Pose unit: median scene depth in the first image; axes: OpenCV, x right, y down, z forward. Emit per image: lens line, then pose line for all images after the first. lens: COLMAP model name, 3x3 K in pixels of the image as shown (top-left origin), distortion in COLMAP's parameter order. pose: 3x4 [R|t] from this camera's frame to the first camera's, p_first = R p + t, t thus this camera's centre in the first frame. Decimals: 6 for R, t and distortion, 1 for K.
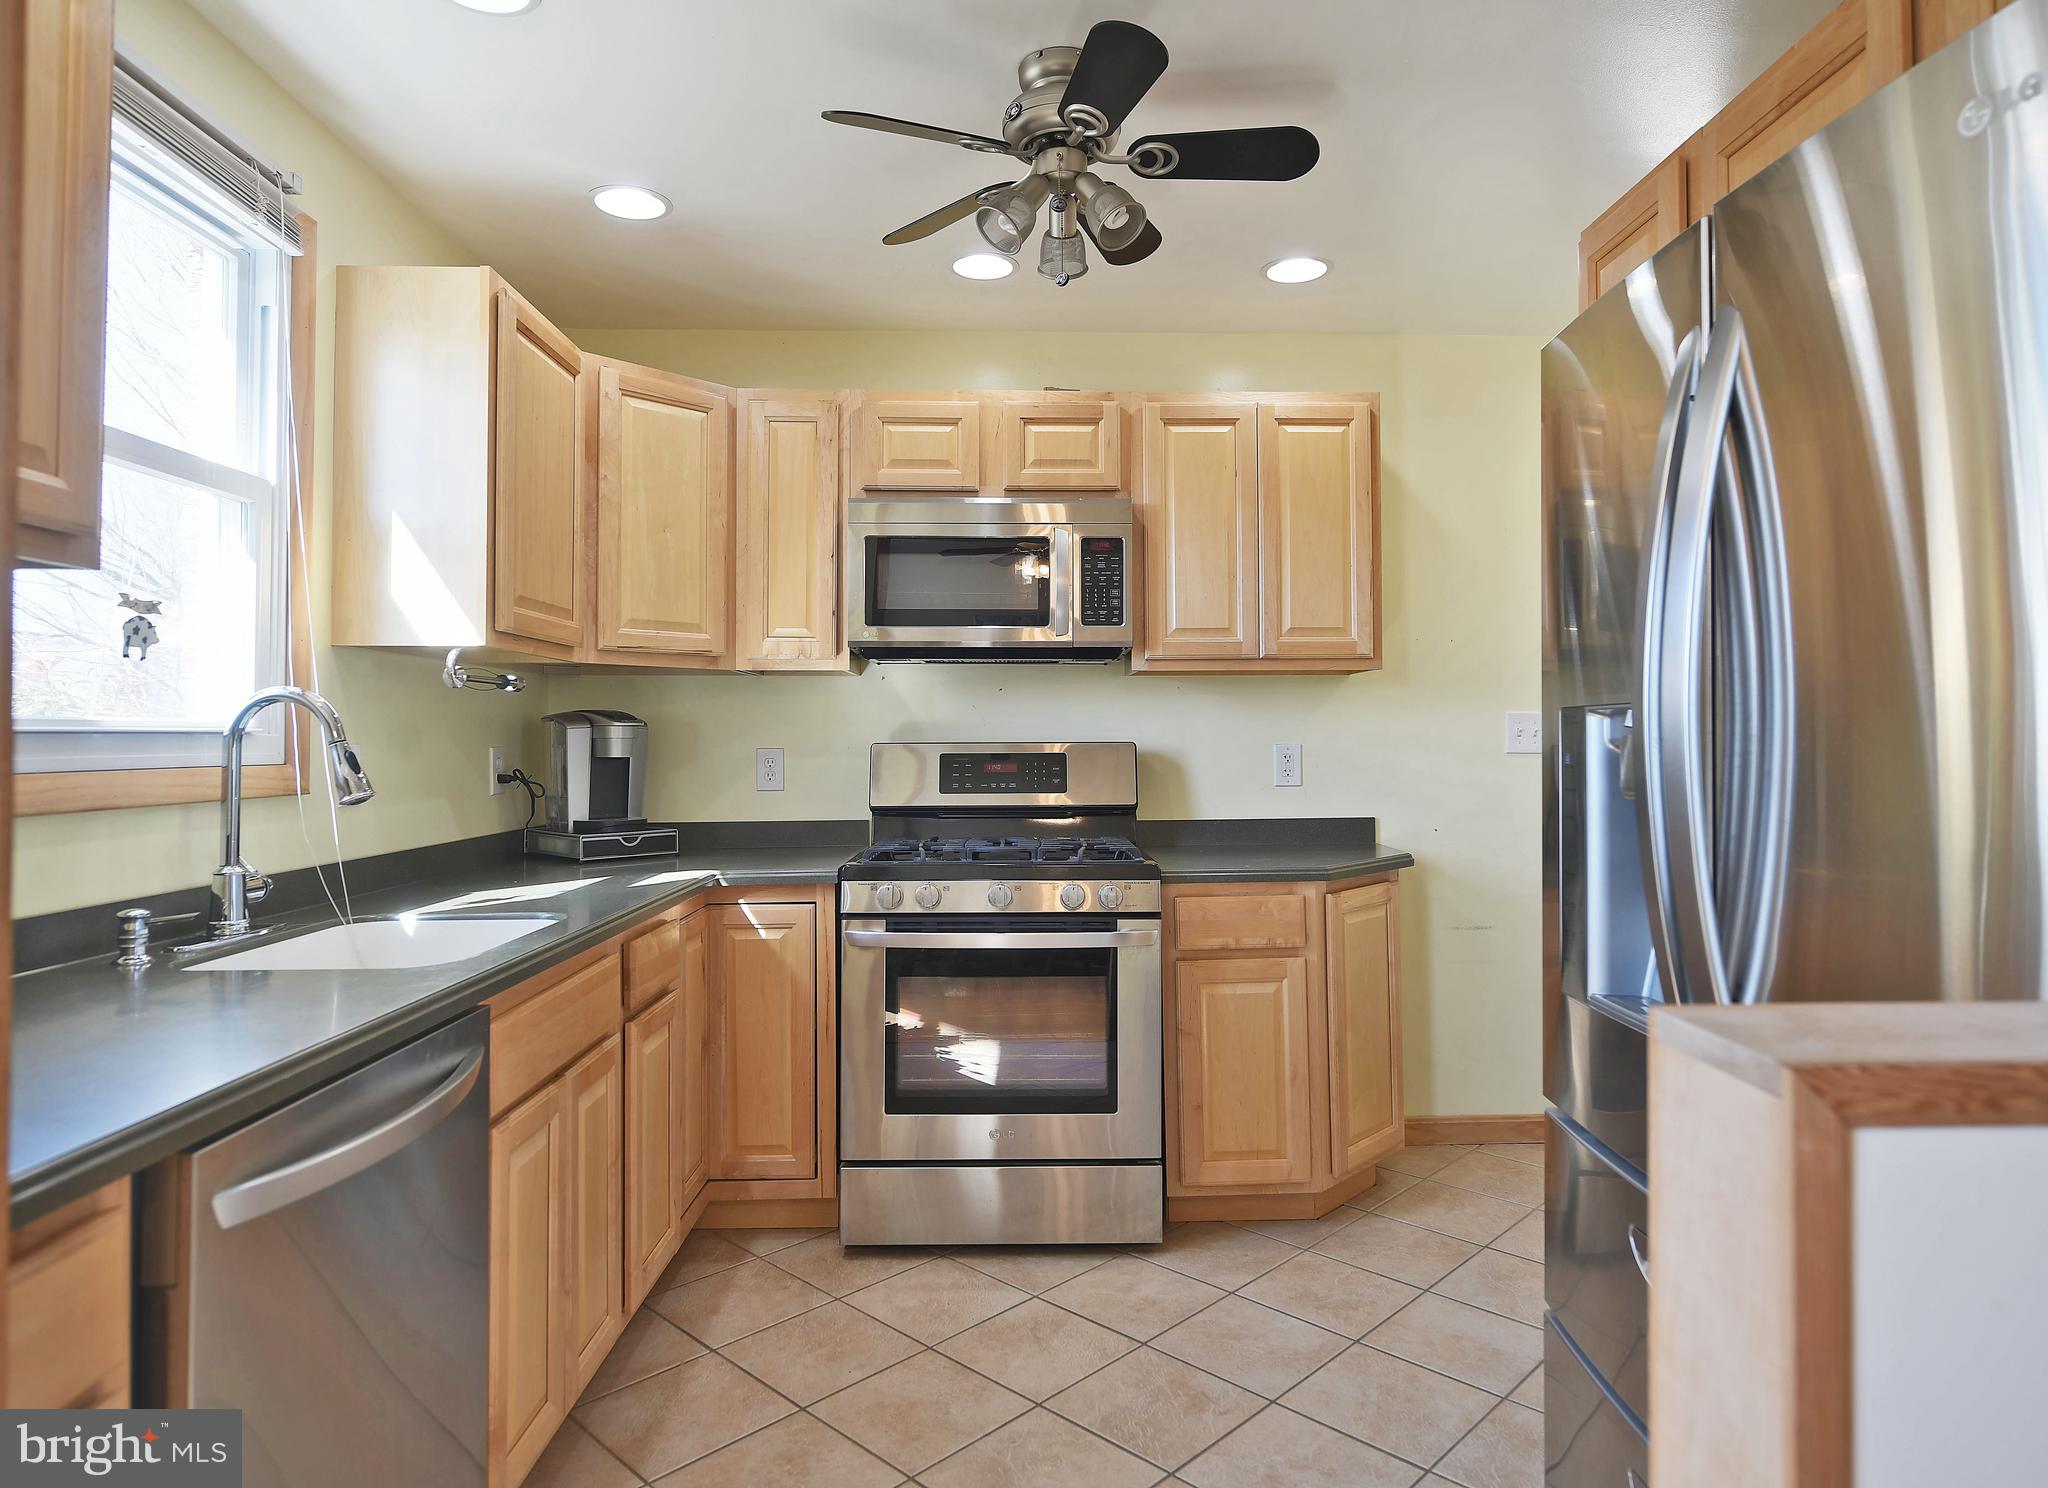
lens RADIAL K [[1206.4, 0, 1041.0], [0, 1206.4, 715.1], [0, 0, 1]] dist [-0.003795, -0.001172]
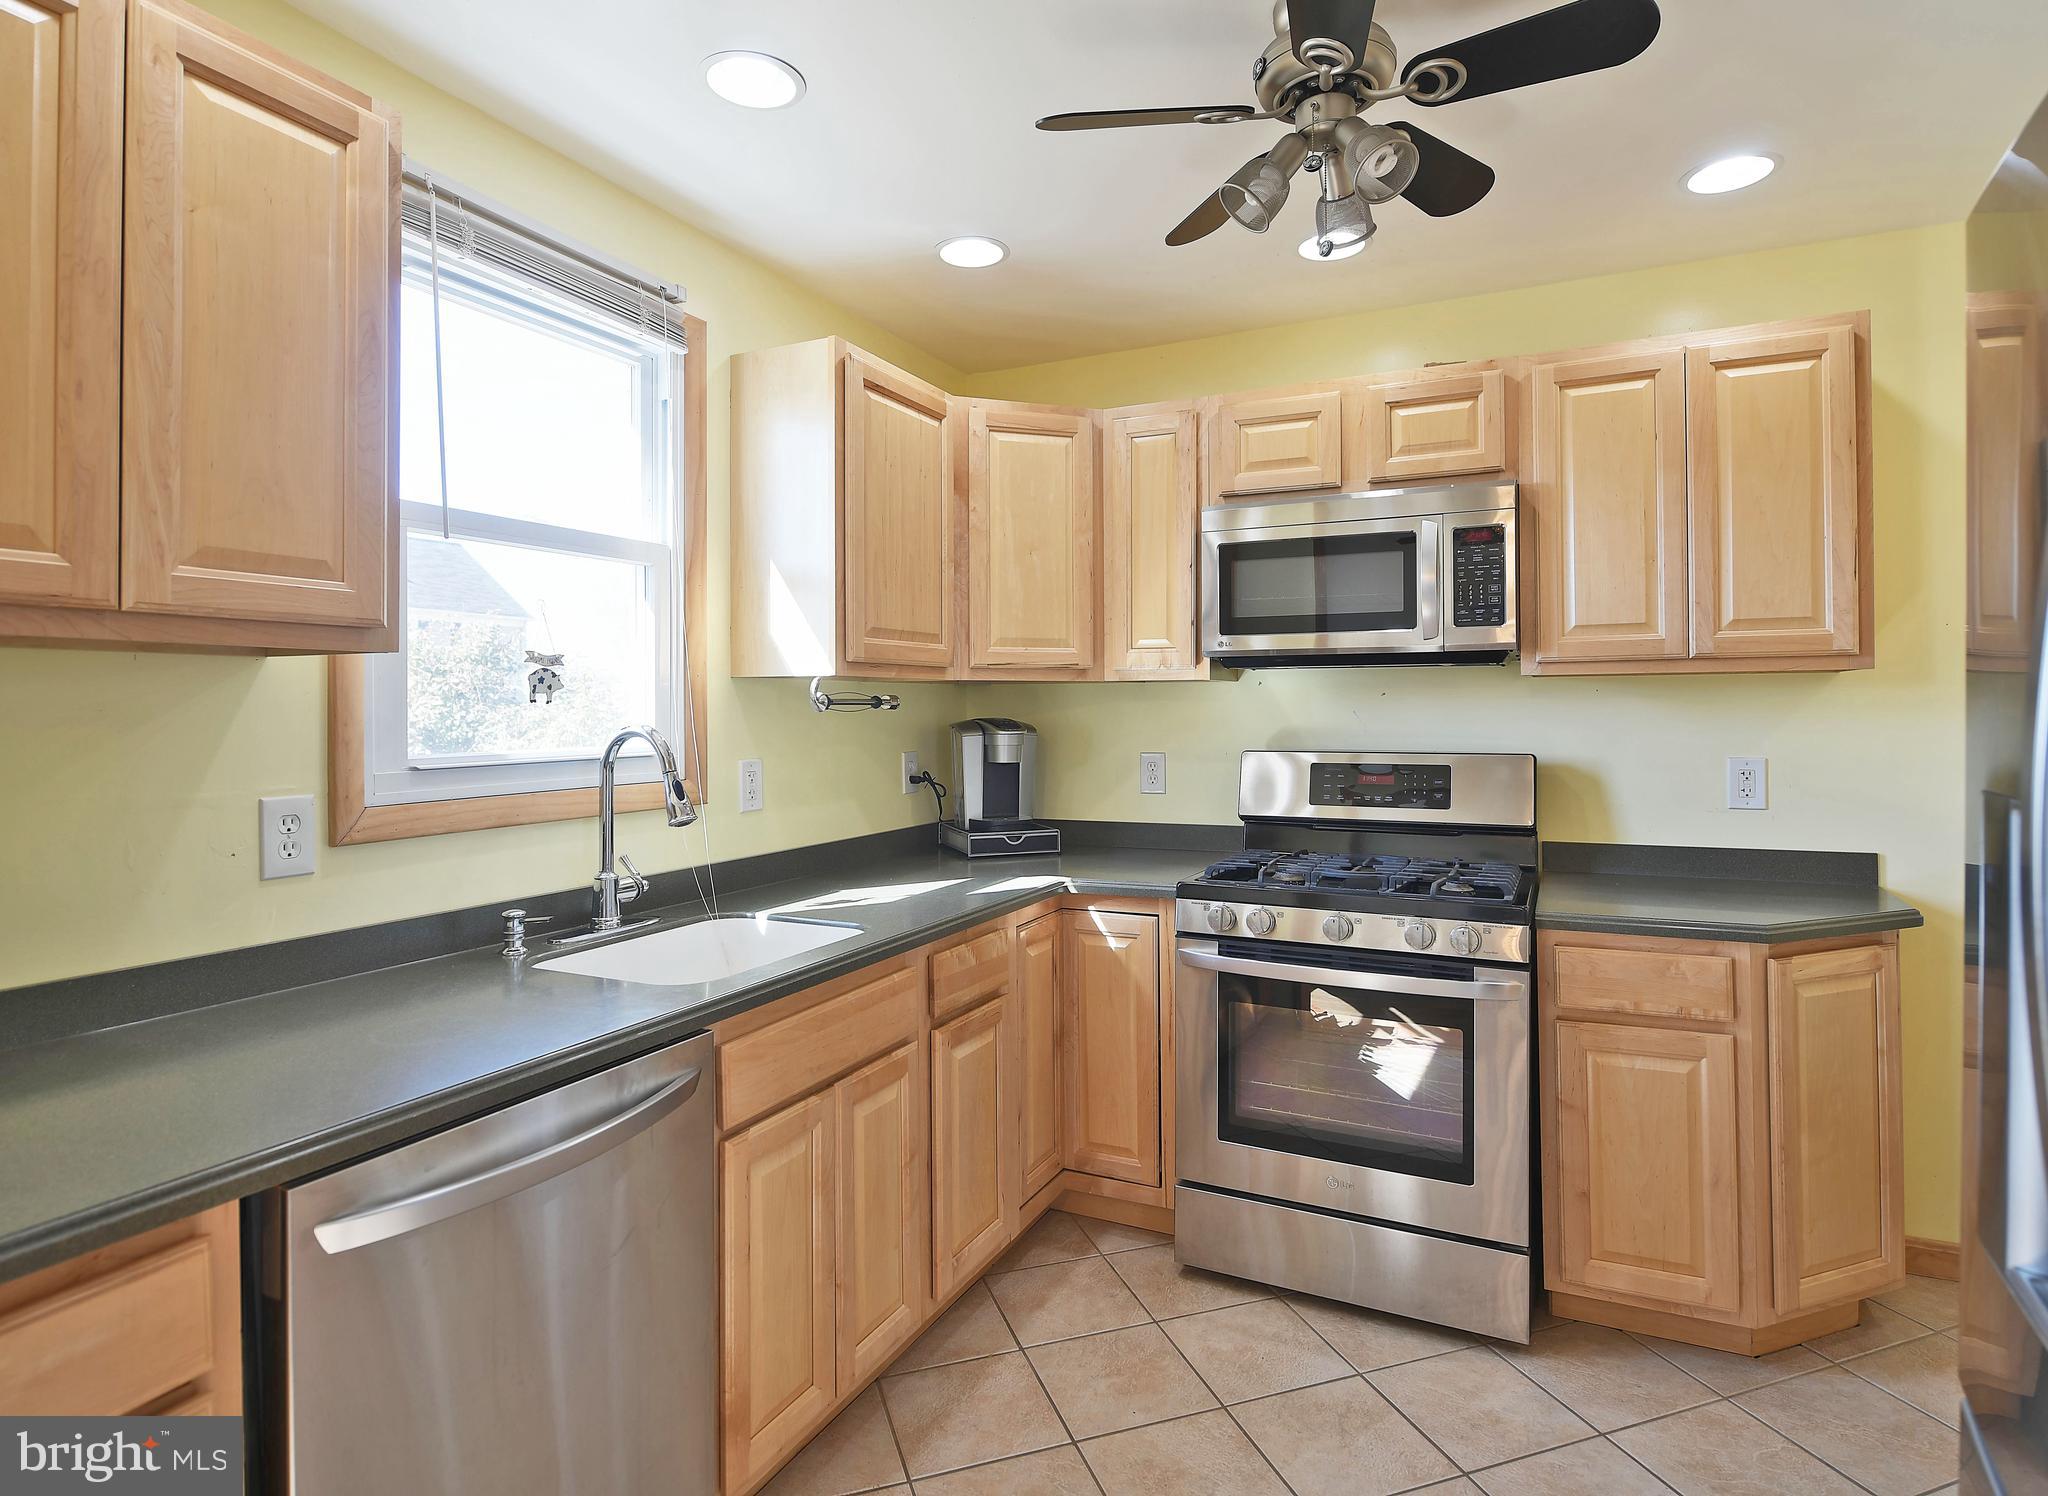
lens RADIAL K [[1088.0, 0, 1028.8], [0, 1088.0, 704.9], [0, 0, 1]] dist [-0.011296, -0.001146]
pose [[0.886073, -0.003149, -0.463535, 0.141468], [0.011988, 0.999798, 0.016124, -0.036986], [0.463391, -0.019843, 0.885932, 0.154319]]
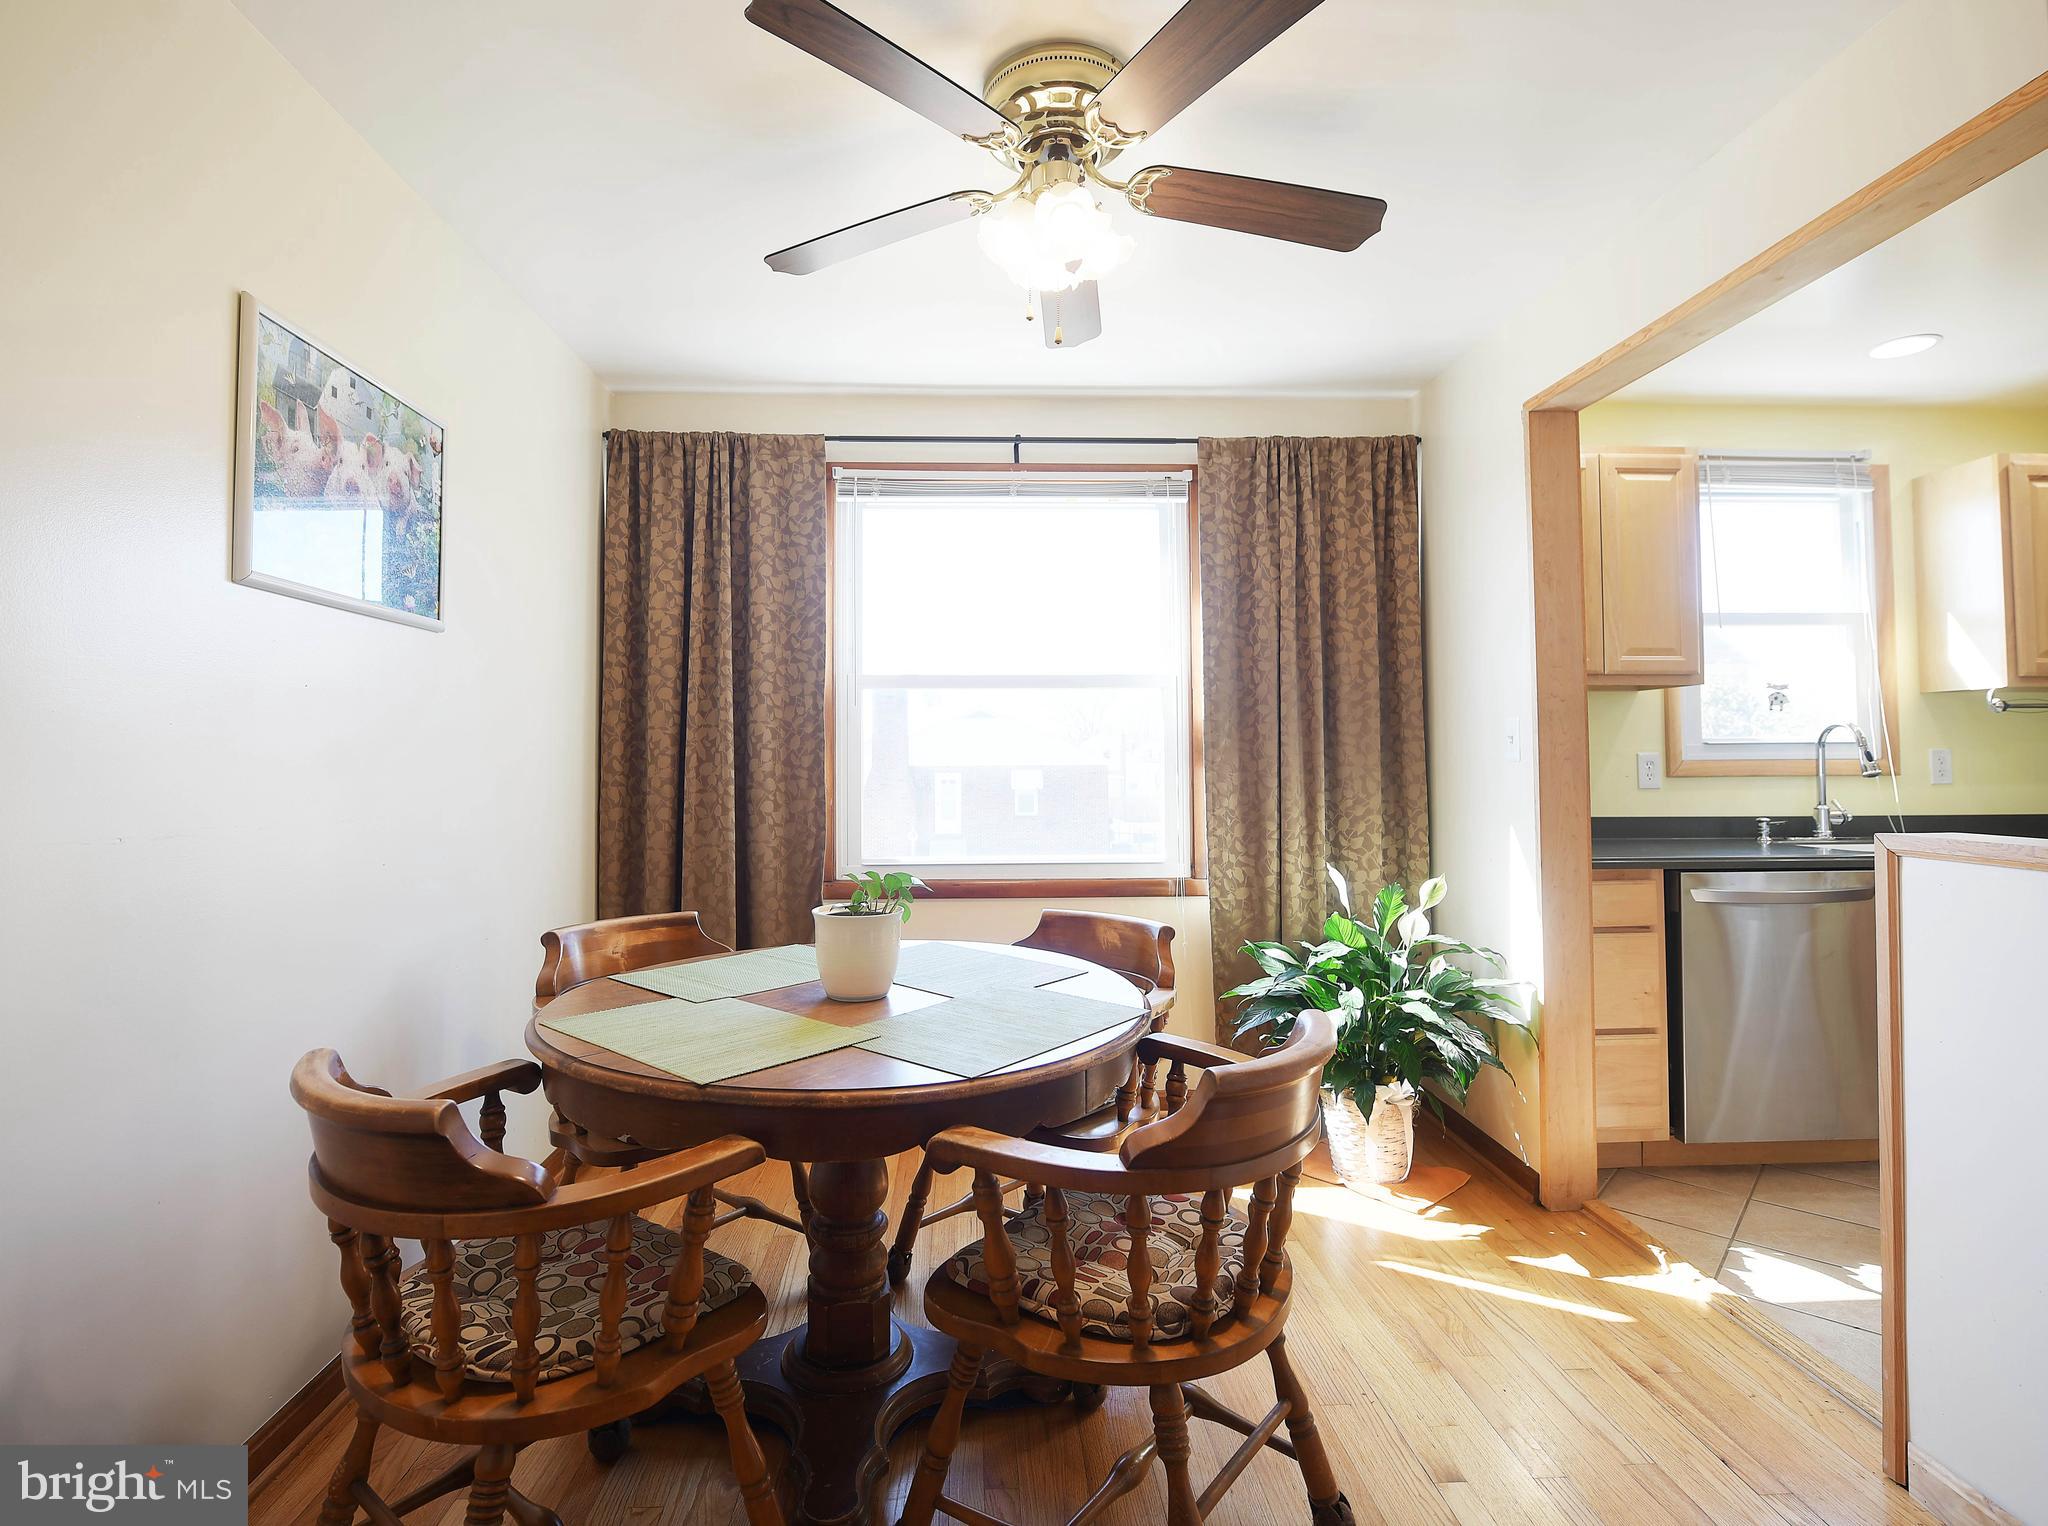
lens RADIAL K [[976.4, 0, 1001.2], [0, 976.4, 729.6], [0, 0, 1]] dist [-0.017687, -0.000877]
pose [[-0.002034, -0.031096, -0.999514, 0.690248], [0.024536, 0.999214, -0.031136, 0.006156], [0.999697, -0.024587, -0.001269, -0.295185]]
